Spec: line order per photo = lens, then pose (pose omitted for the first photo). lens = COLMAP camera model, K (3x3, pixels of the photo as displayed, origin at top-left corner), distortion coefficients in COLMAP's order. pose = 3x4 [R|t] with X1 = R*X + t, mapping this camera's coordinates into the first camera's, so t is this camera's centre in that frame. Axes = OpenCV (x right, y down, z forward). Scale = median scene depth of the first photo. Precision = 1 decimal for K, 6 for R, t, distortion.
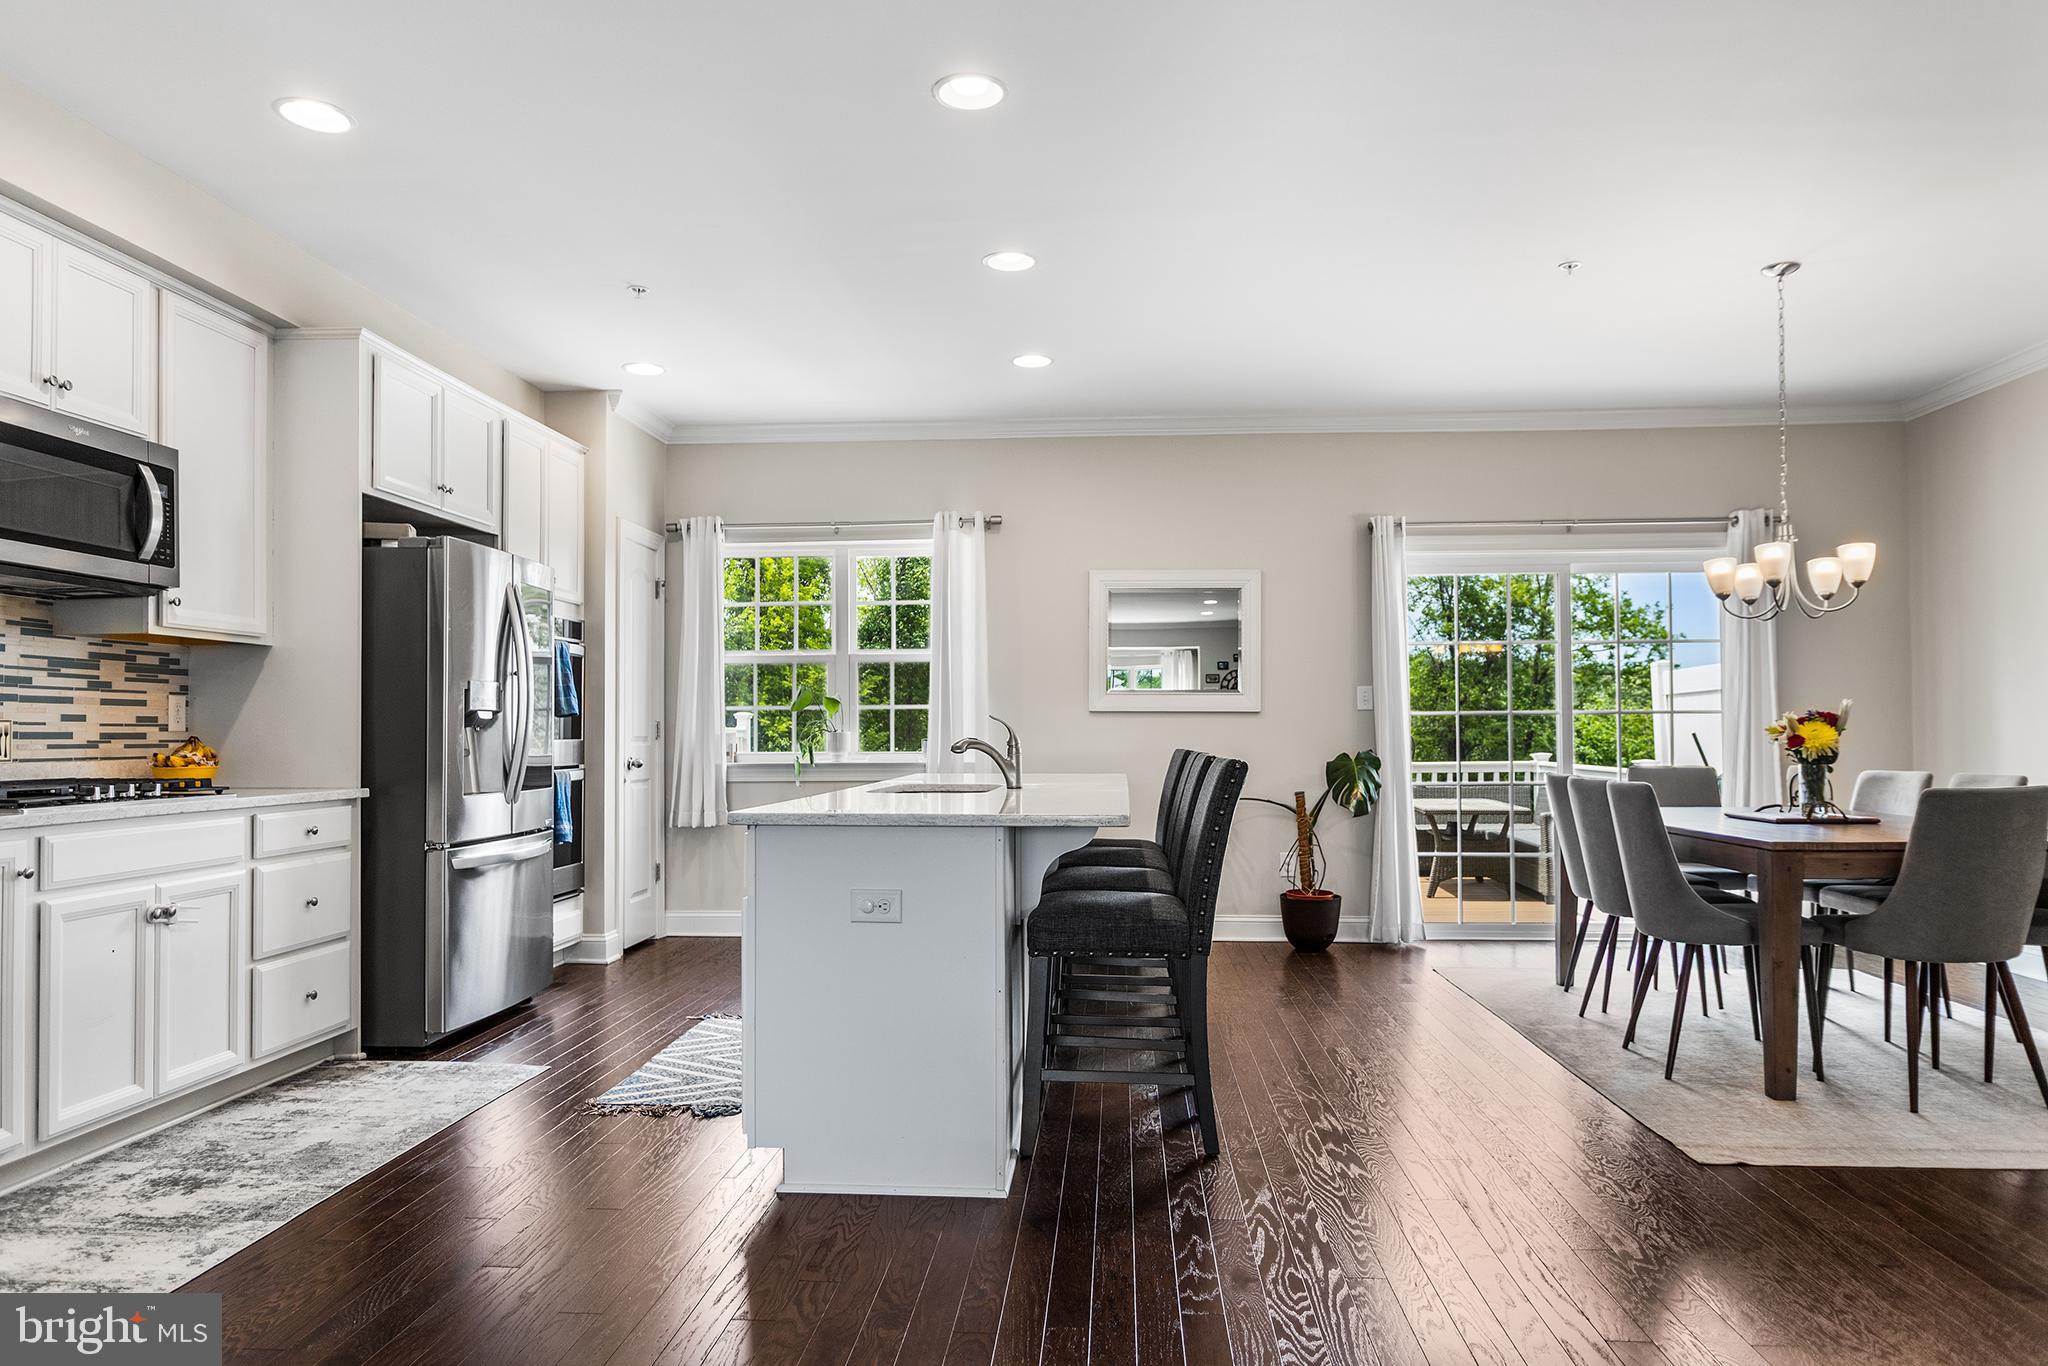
lens RADIAL K [[1300.1, 0, 1019.7], [0, 1300.1, 712.0], [0, 0, 1]] dist [-0.017920, 0.001297]
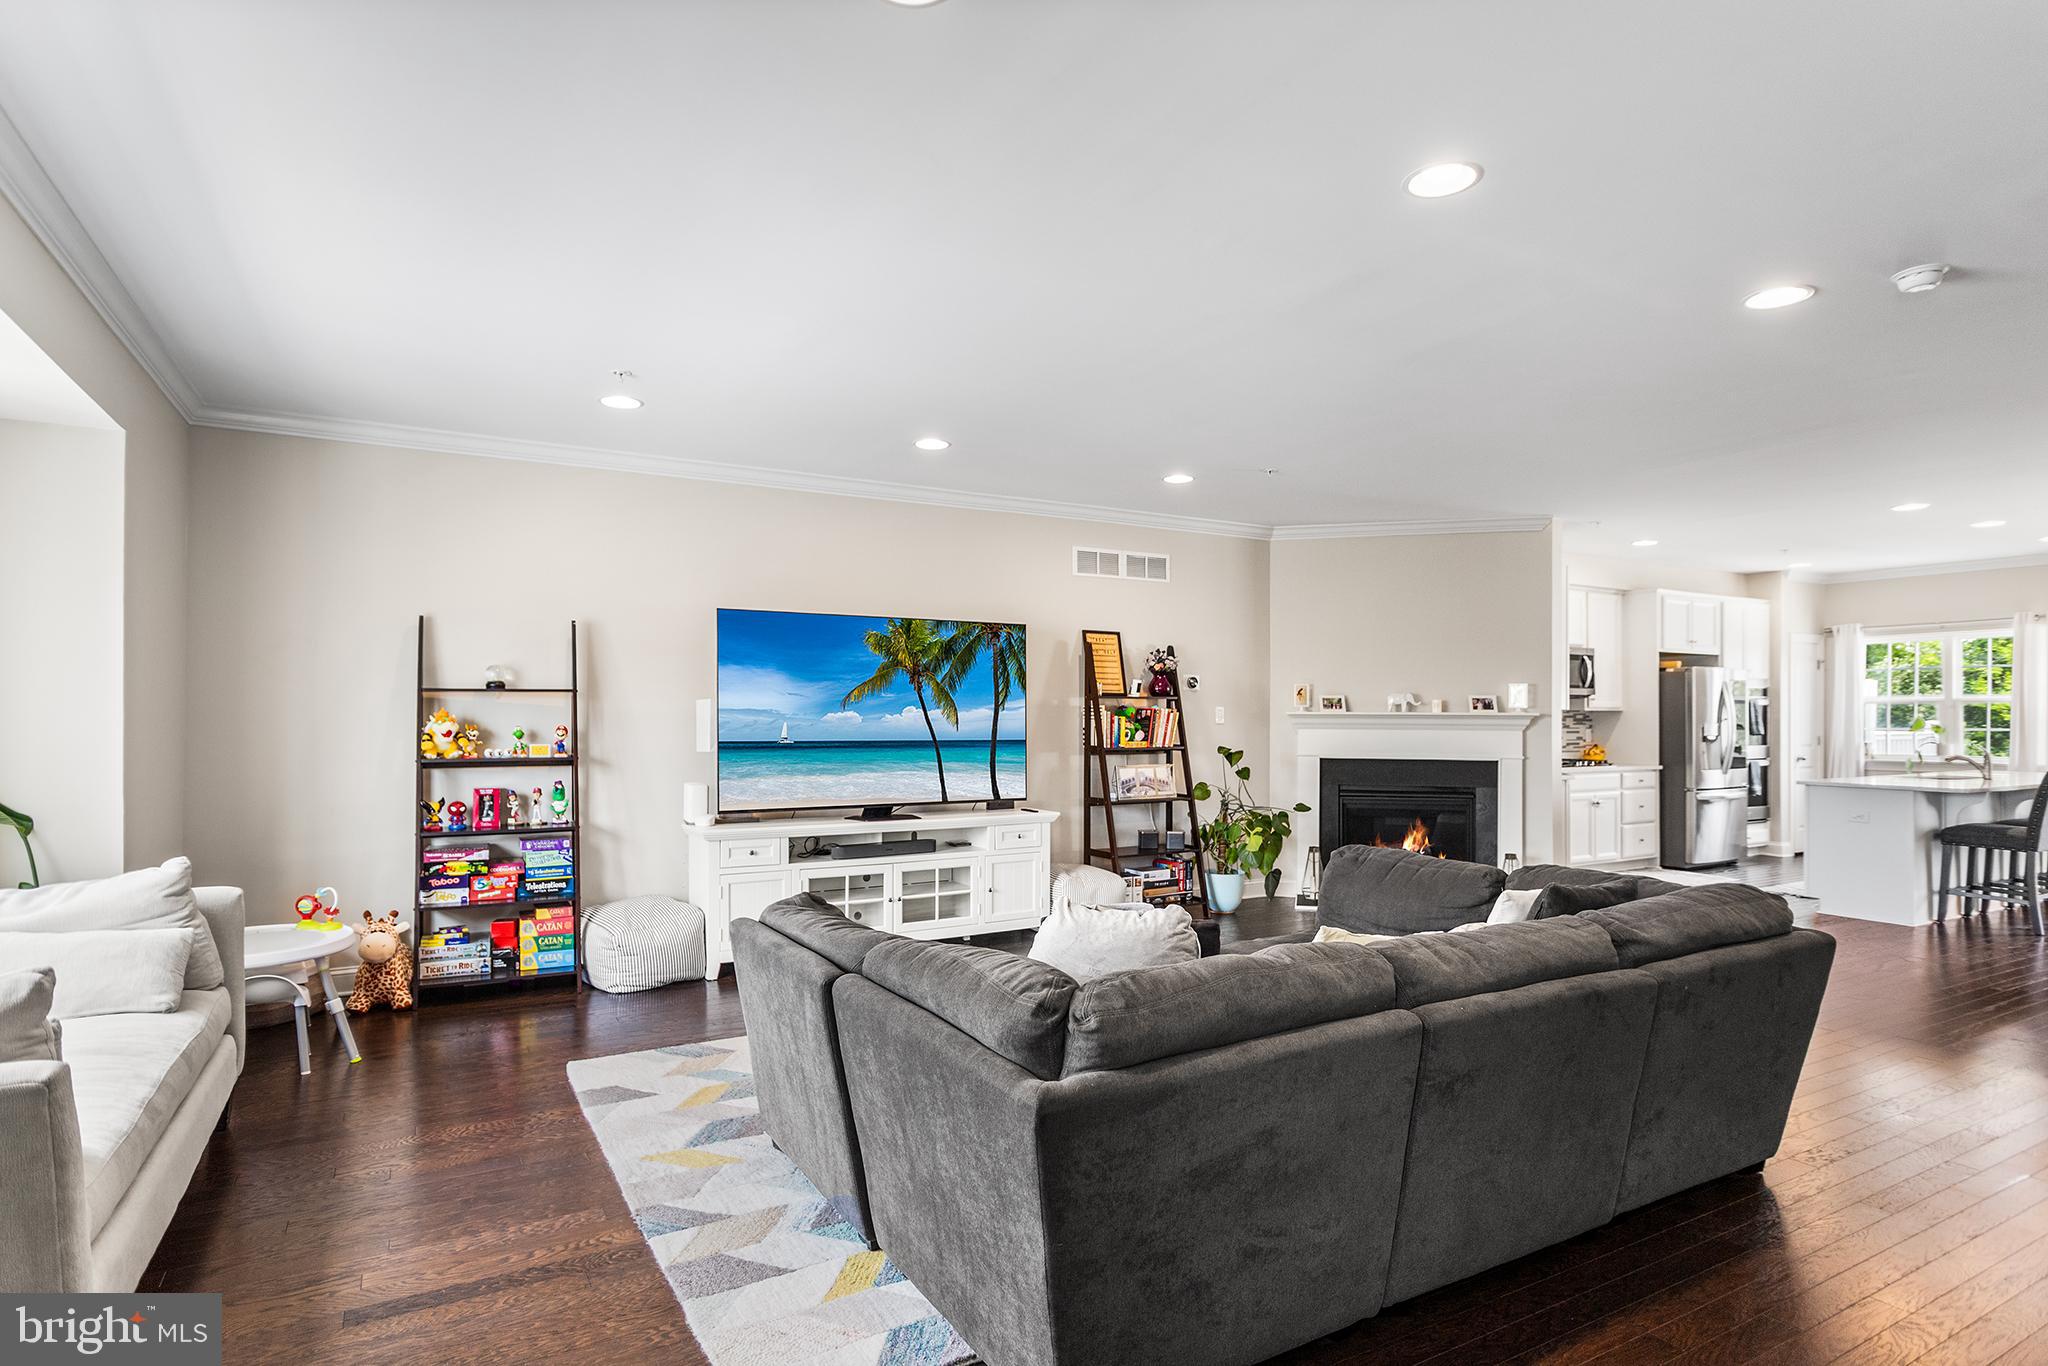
lens RADIAL K [[1090.9, 0, 1018.2], [0, 1090.9, 708.8], [0, 0, 1]] dist [0.001235, 0.000043]
pose [[0.558227, 0.000160, -0.829689, 0.550031], [0.008644, 0.999945, 0.006009, -0.073531], [0.829644, -0.010526, 0.558194, -1.200420]]
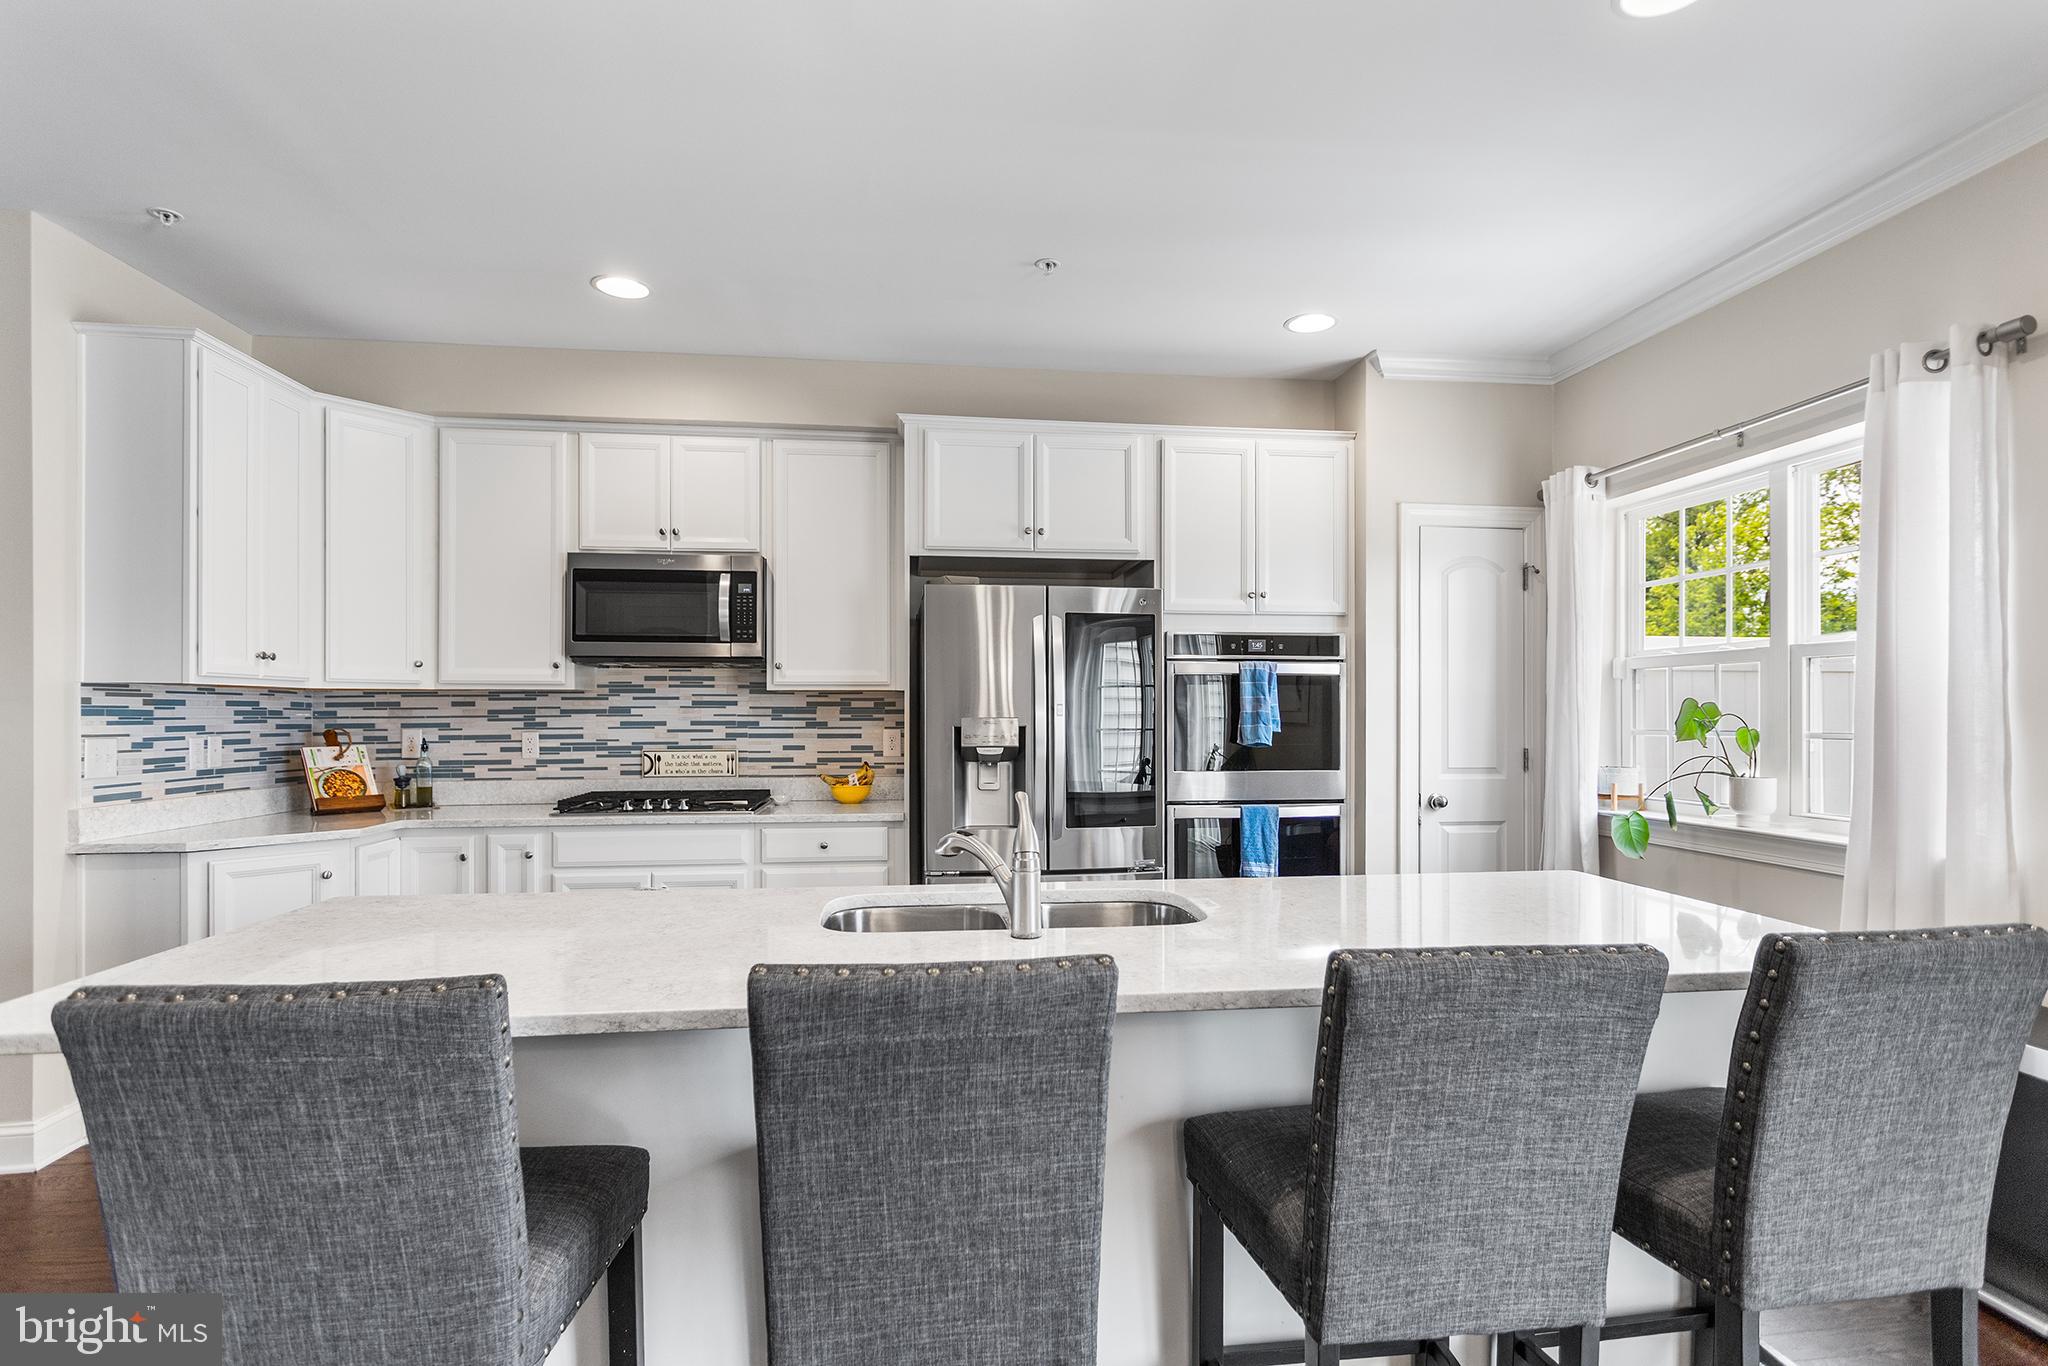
lens RADIAL K [[1009.7, 0, 1028.1], [0, 1009.7, 706.3], [0, 0, 1]] dist [0.000001, 0.000148]
pose [[0.203061, -0.003615, -0.979159, 0.363626], [0.015561, 0.999879, -0.000465, -0.030967], [0.979042, -0.015142, 0.203092, 0.846401]]
